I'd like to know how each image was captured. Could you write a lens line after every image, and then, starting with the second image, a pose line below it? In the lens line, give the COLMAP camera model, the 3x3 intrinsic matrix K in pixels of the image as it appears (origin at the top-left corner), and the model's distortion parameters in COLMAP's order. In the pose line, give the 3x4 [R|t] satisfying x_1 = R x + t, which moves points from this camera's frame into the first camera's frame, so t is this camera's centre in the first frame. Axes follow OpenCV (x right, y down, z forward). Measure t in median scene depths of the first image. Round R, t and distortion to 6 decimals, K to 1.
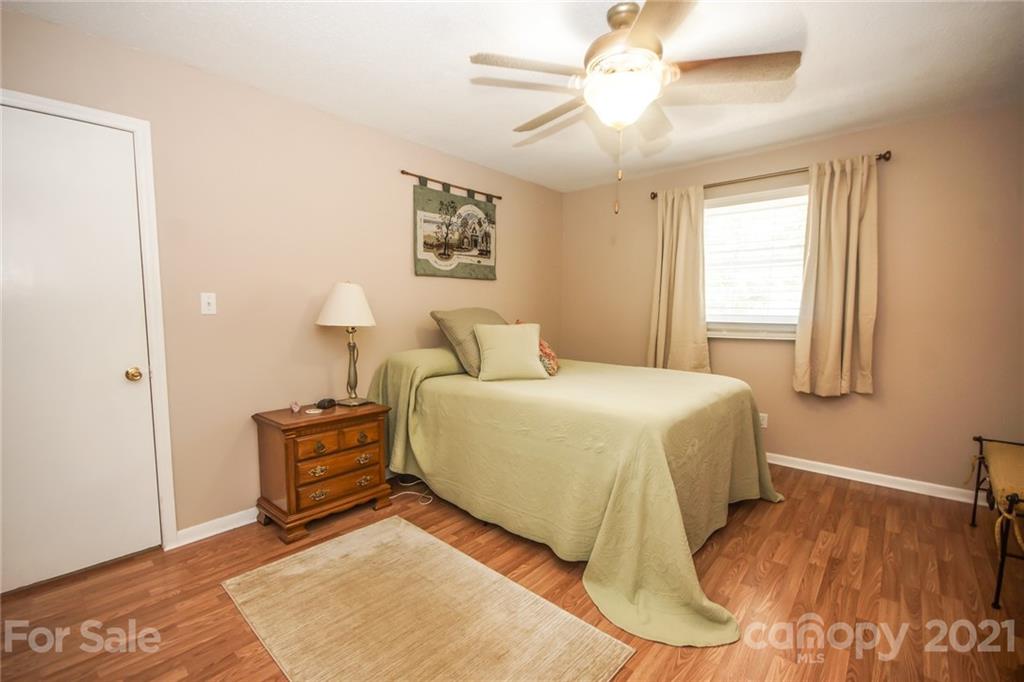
lens RADIAL K [[443.3, 0, 500.9], [0, 443.3, 343.2], [0, 0, 1]] dist [-0.015408, -0.002271]
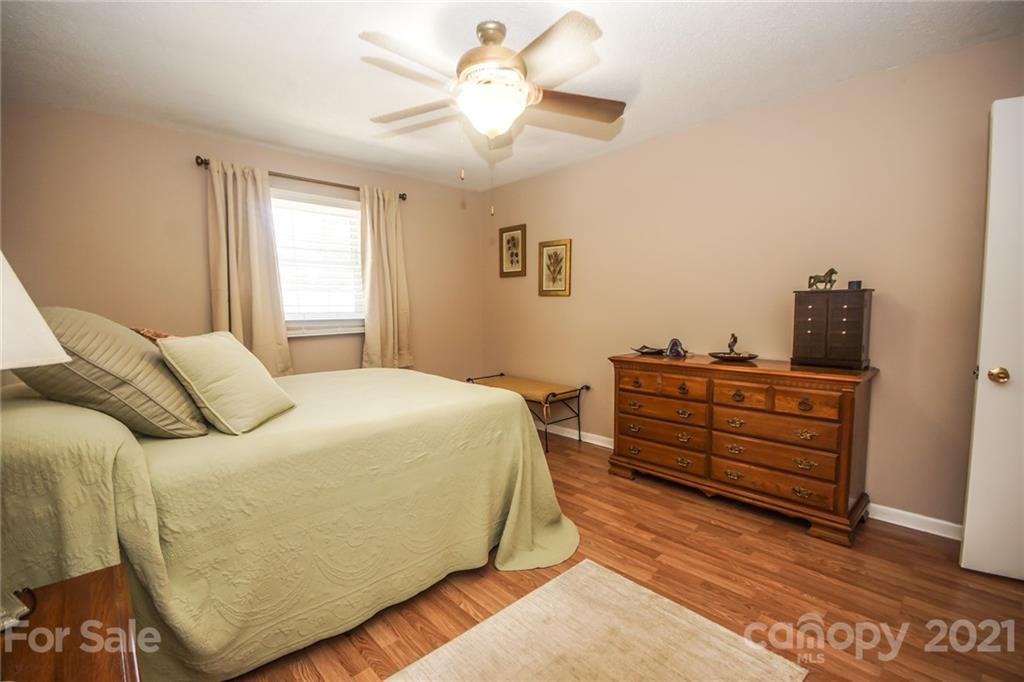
lens RADIAL K [[443.3, 0, 501.4], [0, 443.3, 344.0], [0, 0, 1]] dist [-0.015408, -0.002271]
pose [[0.092626, -0.085584, 0.992016, -0.505487], [0.084891, 0.993350, 0.077773, -0.040006], [-0.992076, 0.077009, 0.099275, 0.546064]]
